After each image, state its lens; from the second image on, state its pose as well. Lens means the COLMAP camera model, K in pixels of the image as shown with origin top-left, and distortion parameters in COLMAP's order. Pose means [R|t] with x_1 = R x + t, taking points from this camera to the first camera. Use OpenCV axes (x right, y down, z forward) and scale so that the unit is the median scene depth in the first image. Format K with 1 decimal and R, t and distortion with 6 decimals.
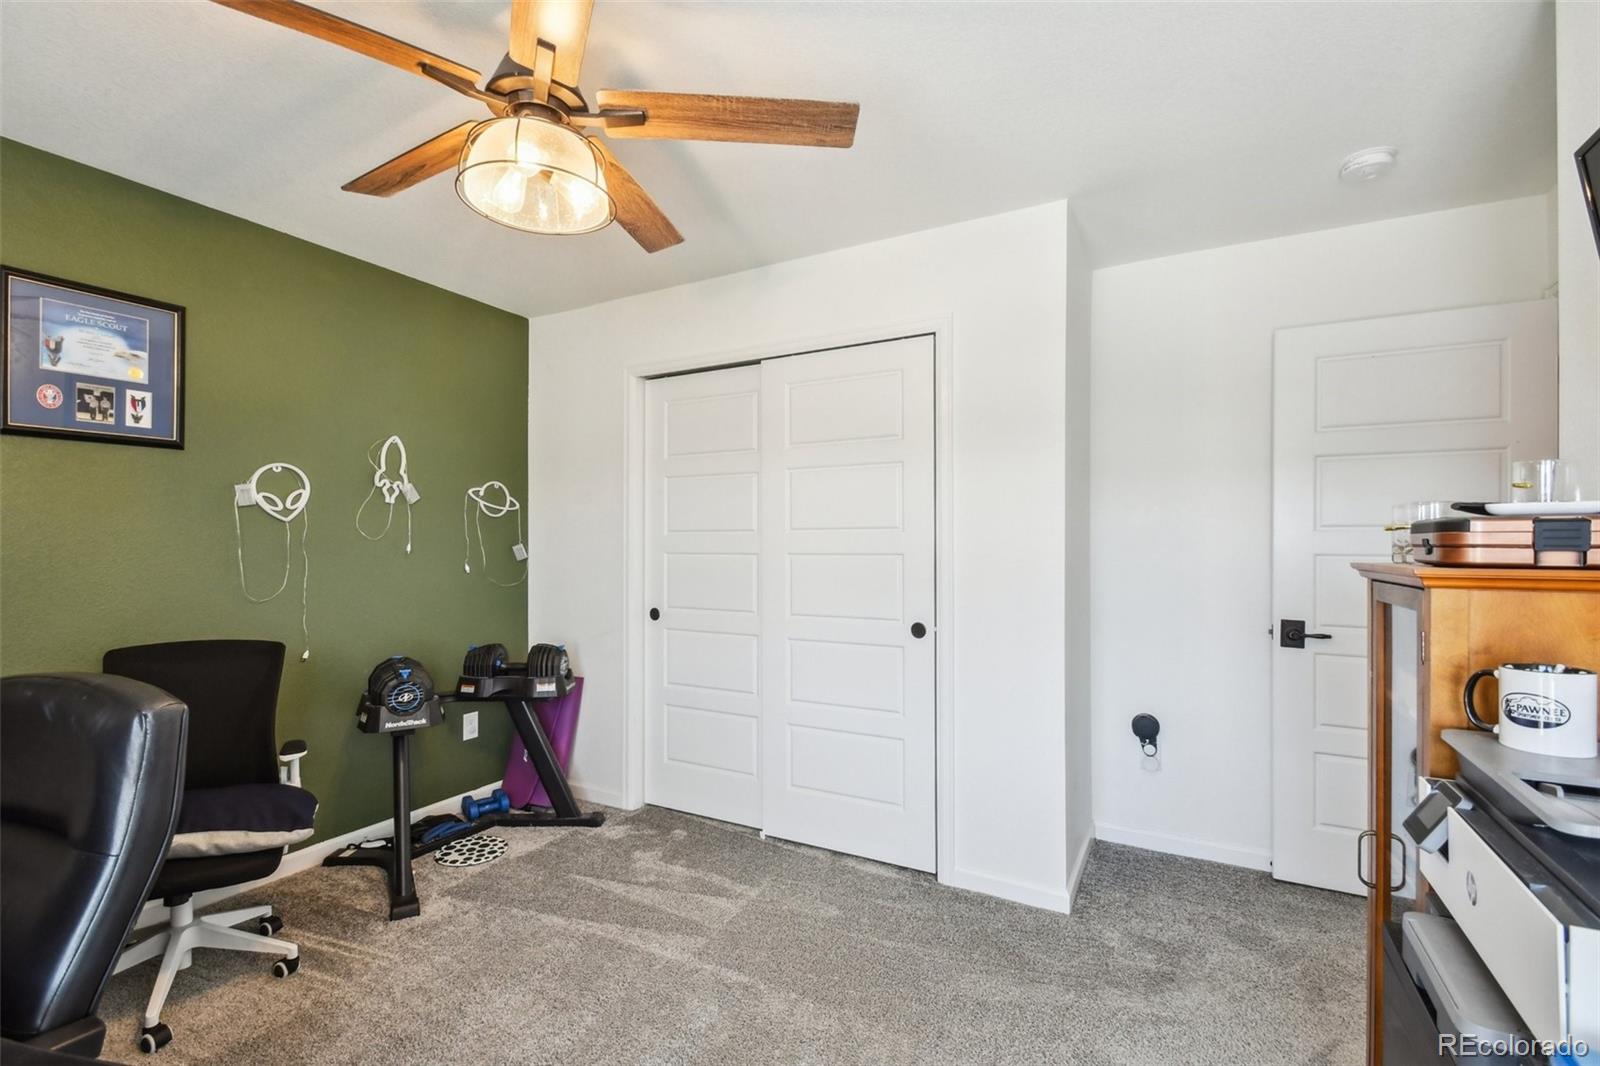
lens RADIAL K [[718.8, 0, 791.3], [0, 718.8, 547.2], [0, 0, 1]] dist [0.012874, -0.000808]
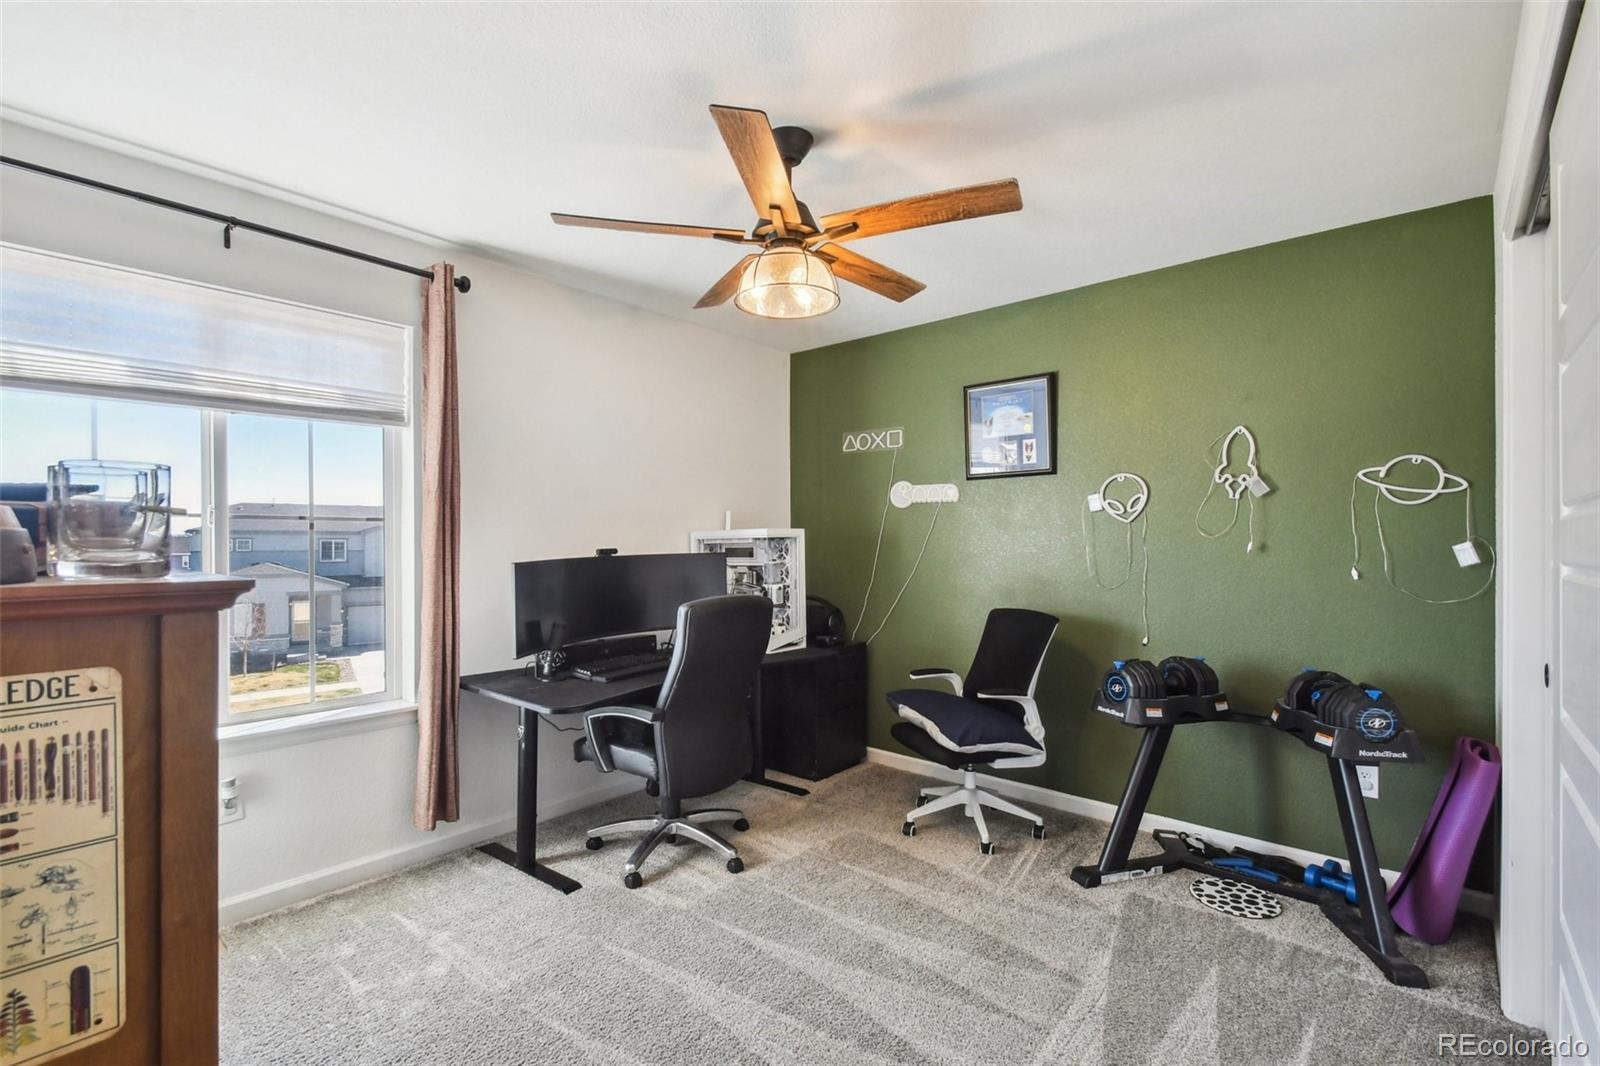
lens RADIAL K [[718.8, 0, 791.3], [0, 718.8, 547.2], [0, 0, 1]] dist [0.012874, -0.000808]
pose [[-0.206425, 0.003665, -0.978456, 0.495541], [-0.006760, 0.999964, 0.005171, 0.001322], [0.978439, 0.007682, -0.206392, 0.636925]]
